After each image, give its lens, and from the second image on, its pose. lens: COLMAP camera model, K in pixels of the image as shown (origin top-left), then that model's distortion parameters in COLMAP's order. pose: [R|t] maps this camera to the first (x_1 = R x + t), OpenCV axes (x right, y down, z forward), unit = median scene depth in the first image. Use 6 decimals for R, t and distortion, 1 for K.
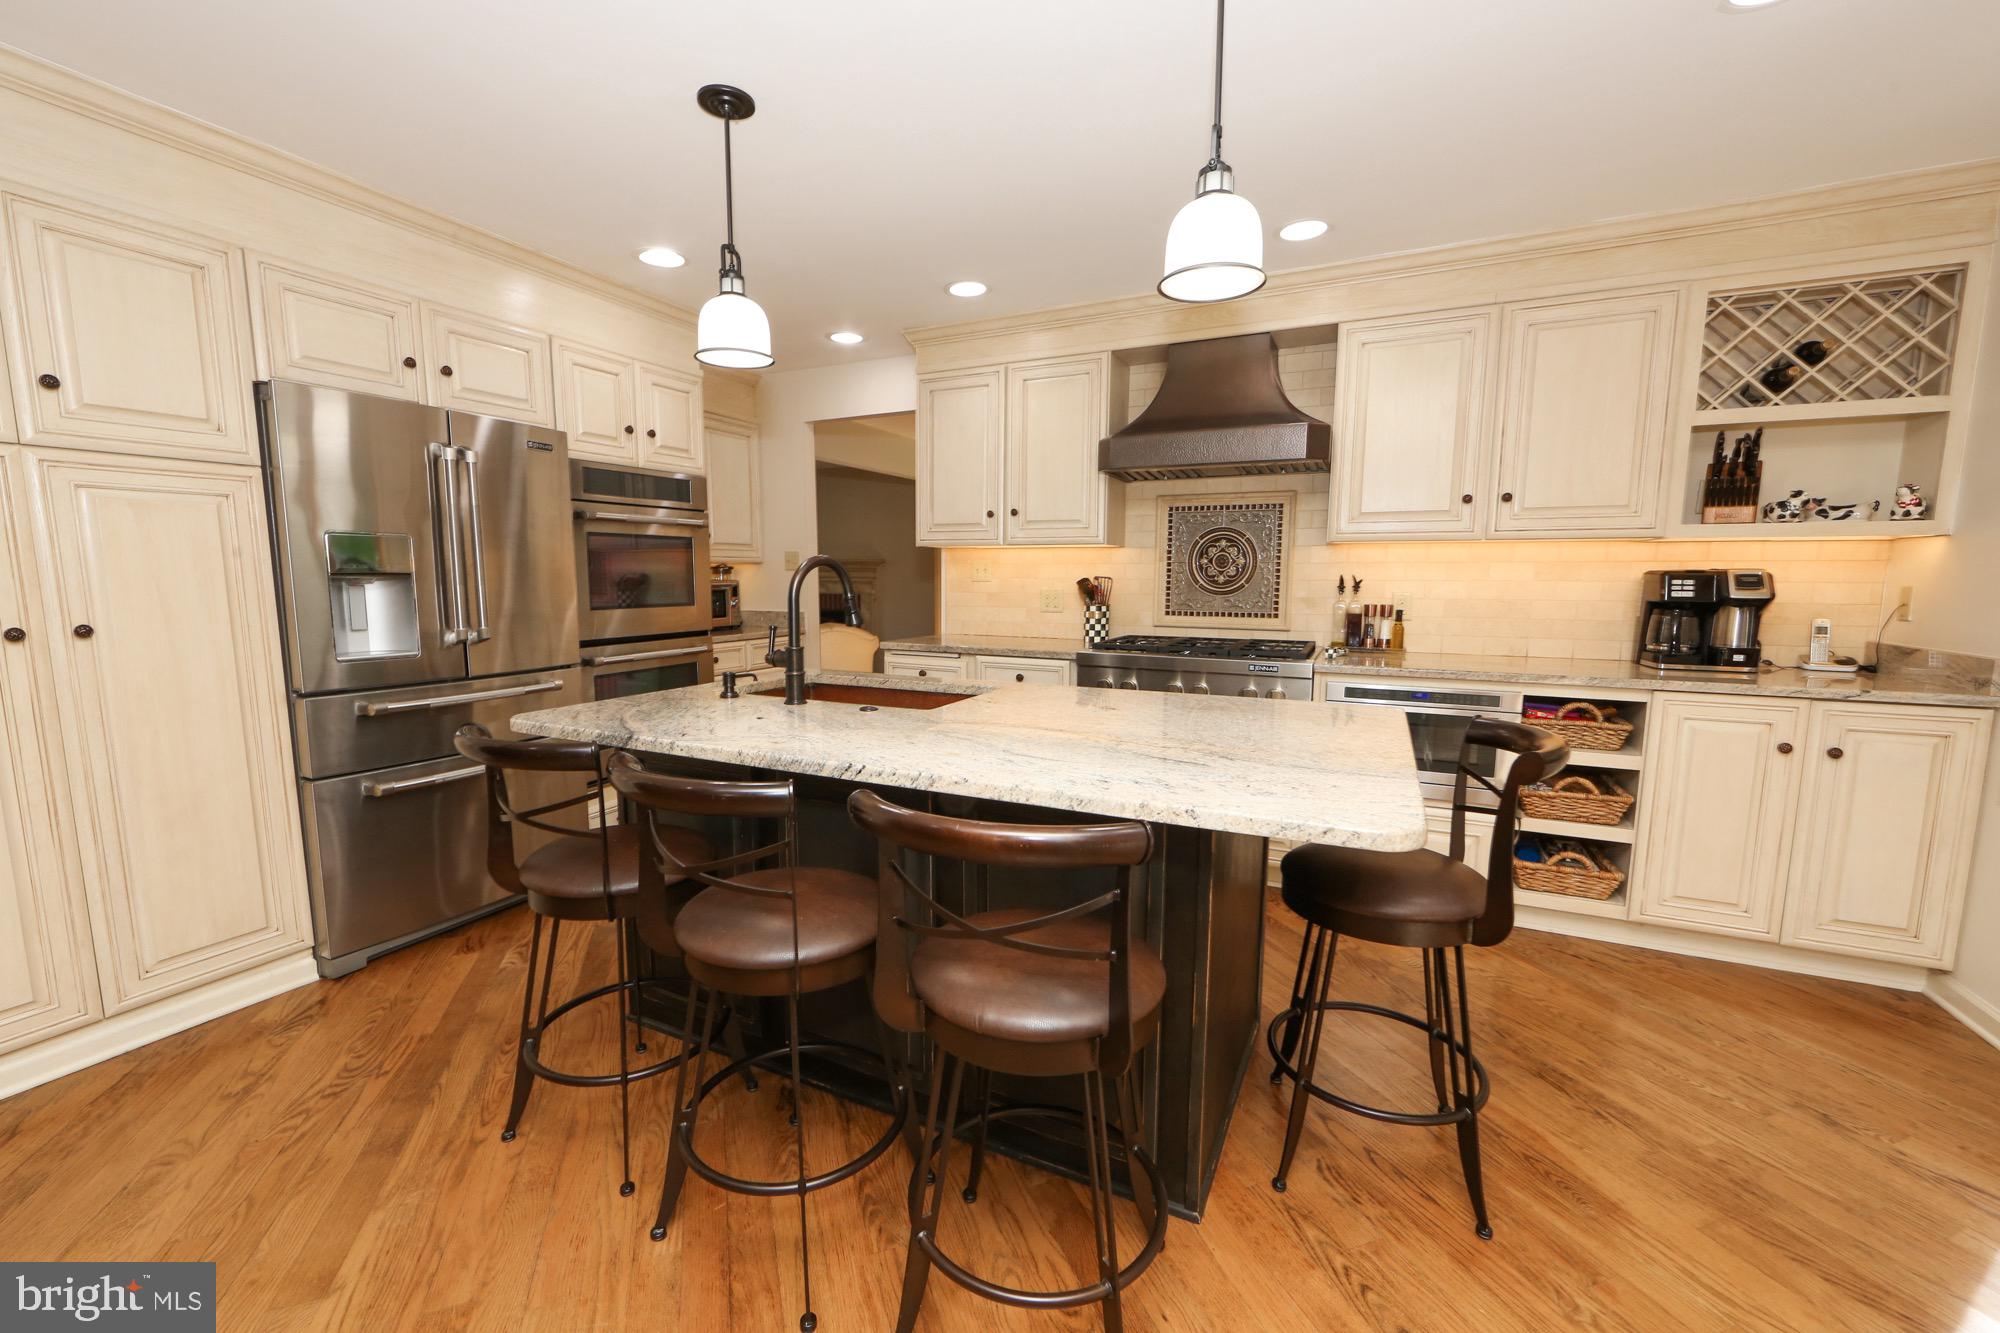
lens RADIAL K [[782.9, 0, 993.5], [0, 782.9, 674.4], [0, 0, 1]] dist [-0.011442, 0.000951]
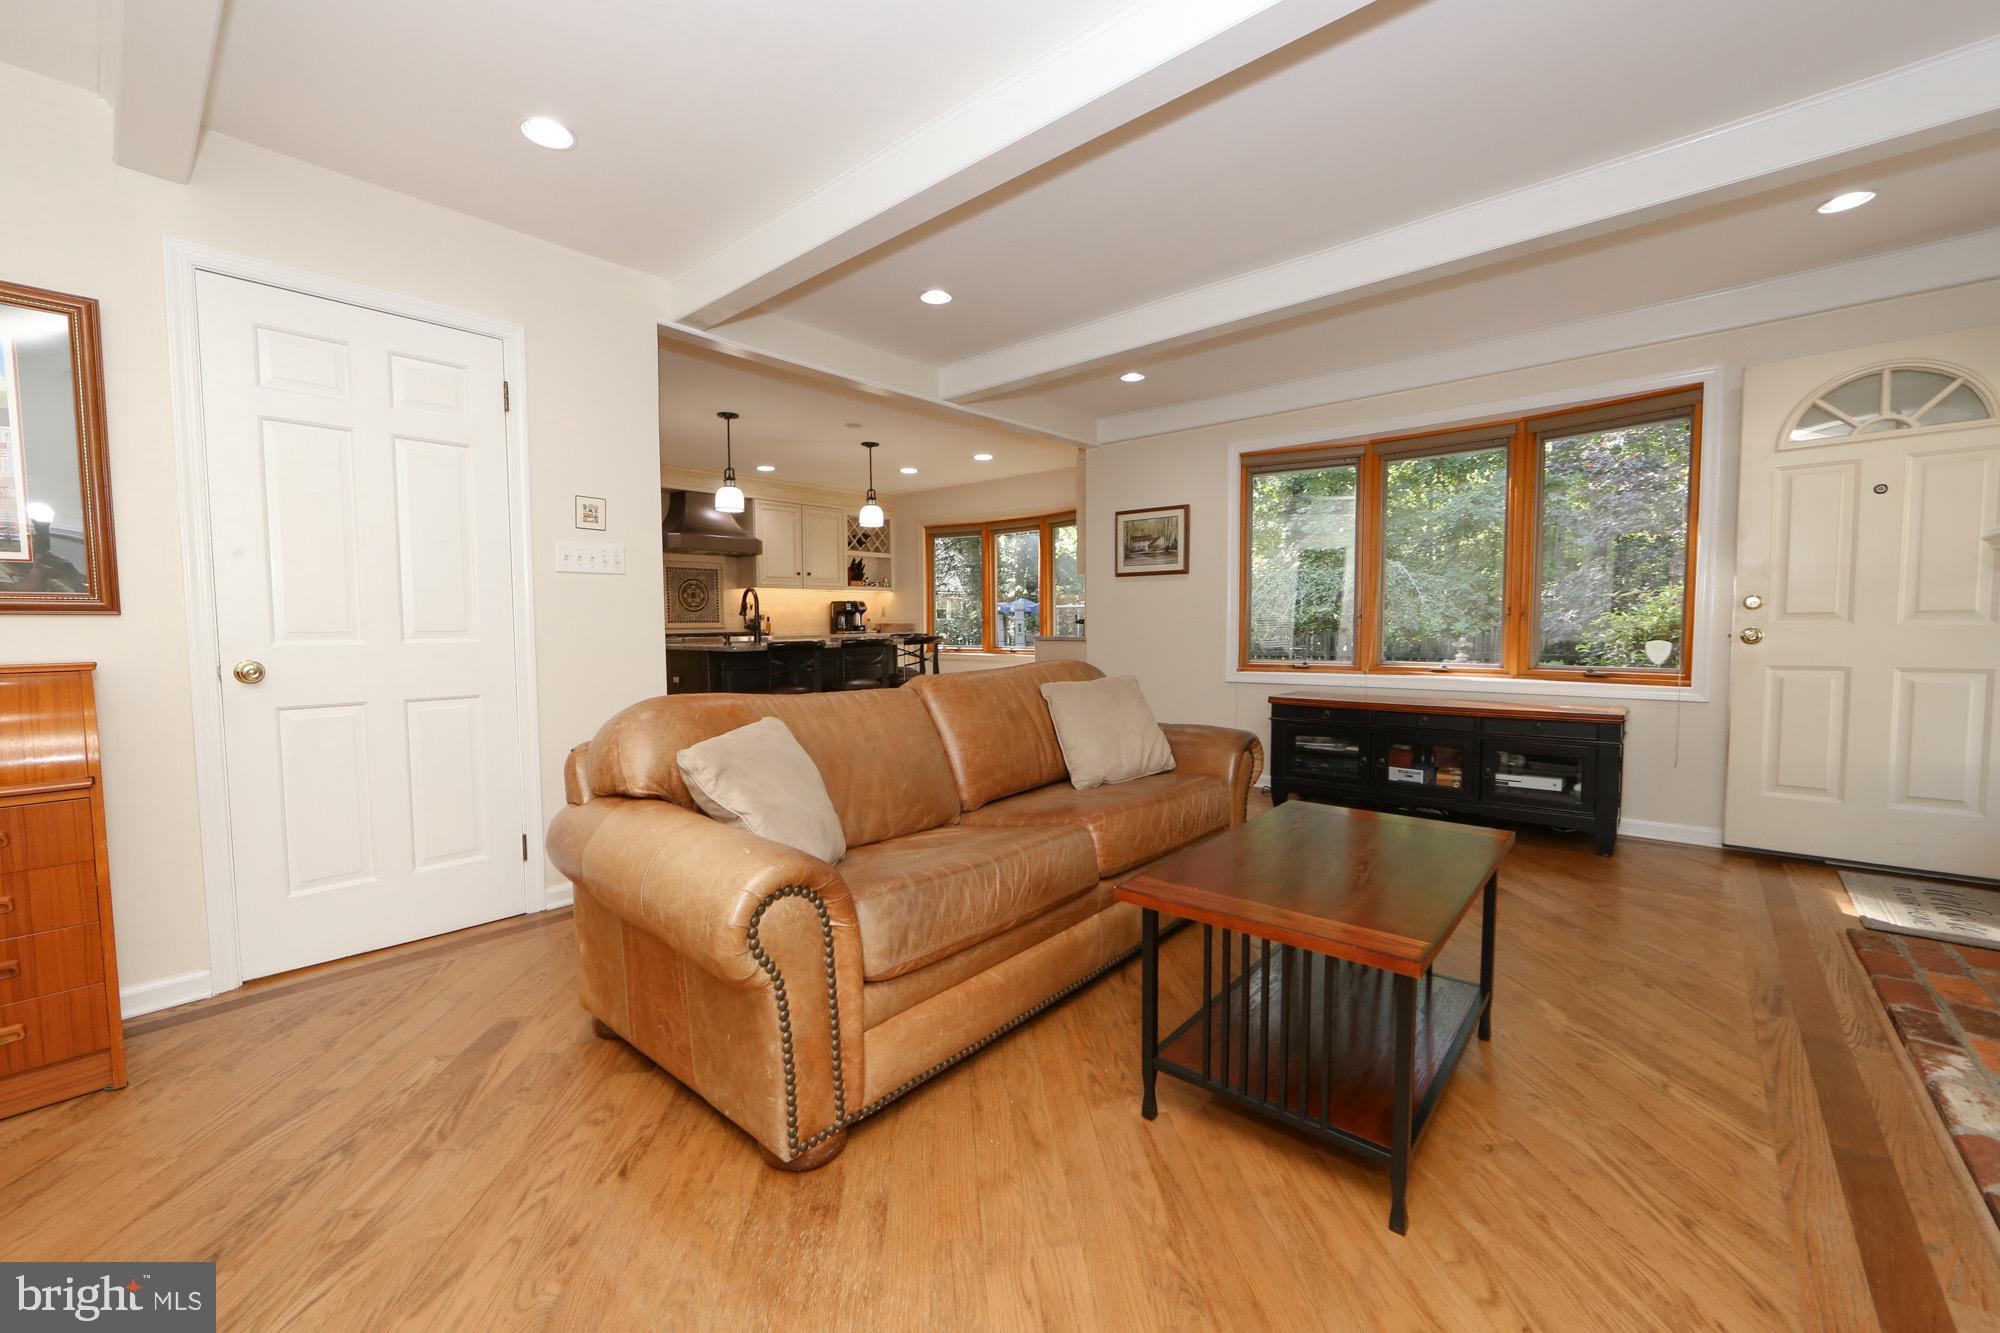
lens RADIAL K [[782.9, 0, 991.7], [0, 782.9, 666.7], [0, 0, 1]] dist [-0.011442, 0.000951]
pose [[0.284135, -0.064330, 0.956624, -1.936510], [0.130560, 0.991049, 0.027866, 0.113219], [-0.949853, 0.116979, 0.289991, -0.416908]]
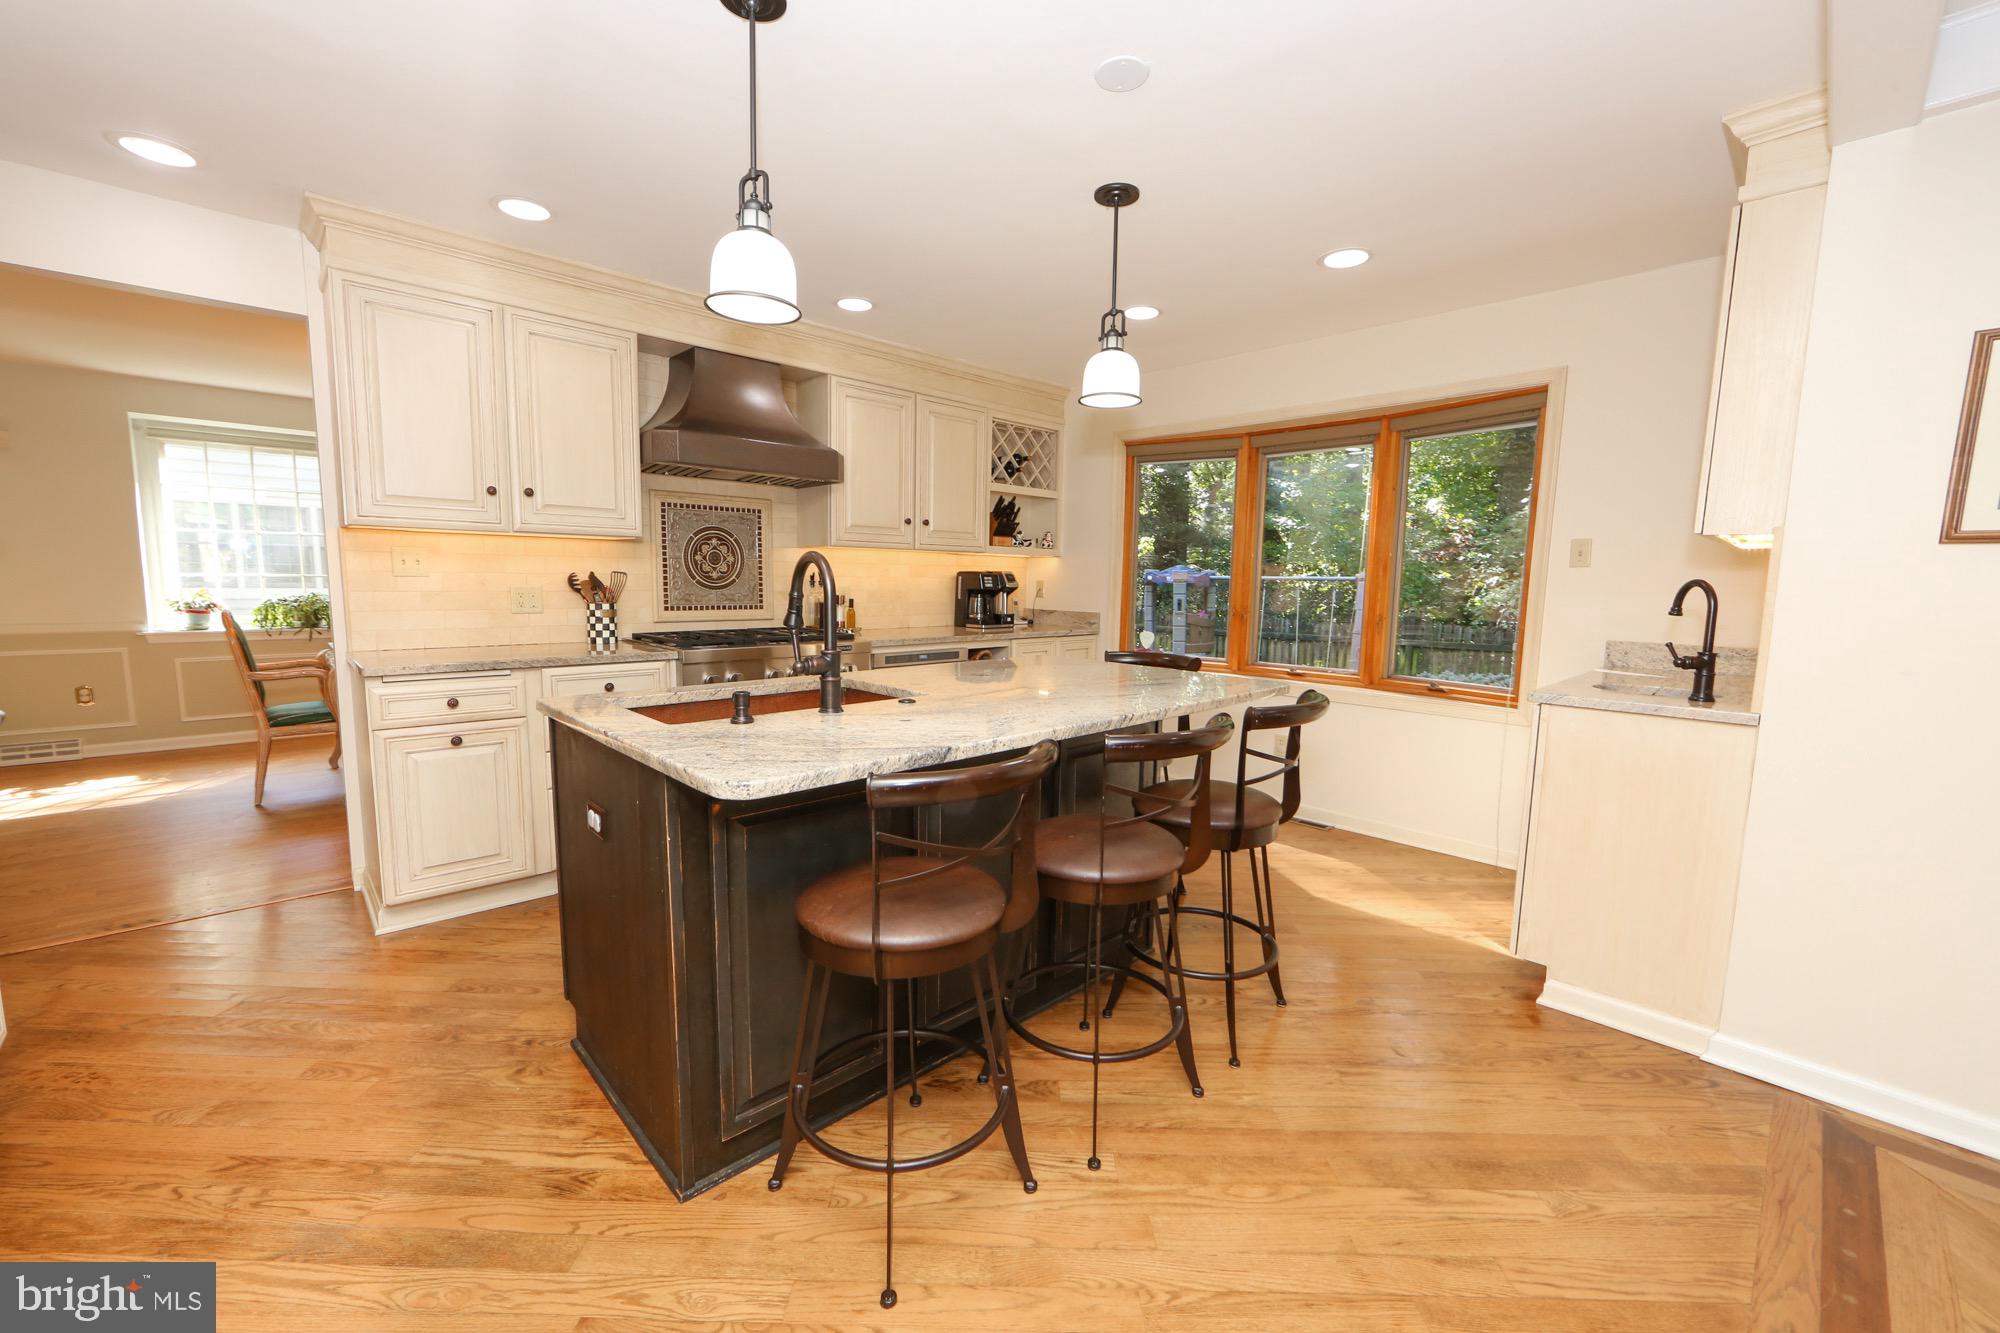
lens RADIAL K [[782.9, 0, 998.6], [0, 782.9, 667.0], [0, 0, 1]] dist [-0.011442, 0.000951]
pose [[0.351422, -0.105150, 0.930294, -0.769330], [0.103429, 0.991951, 0.073049, -0.046590], [-0.930486, 0.070549, 0.359469, 0.352560]]
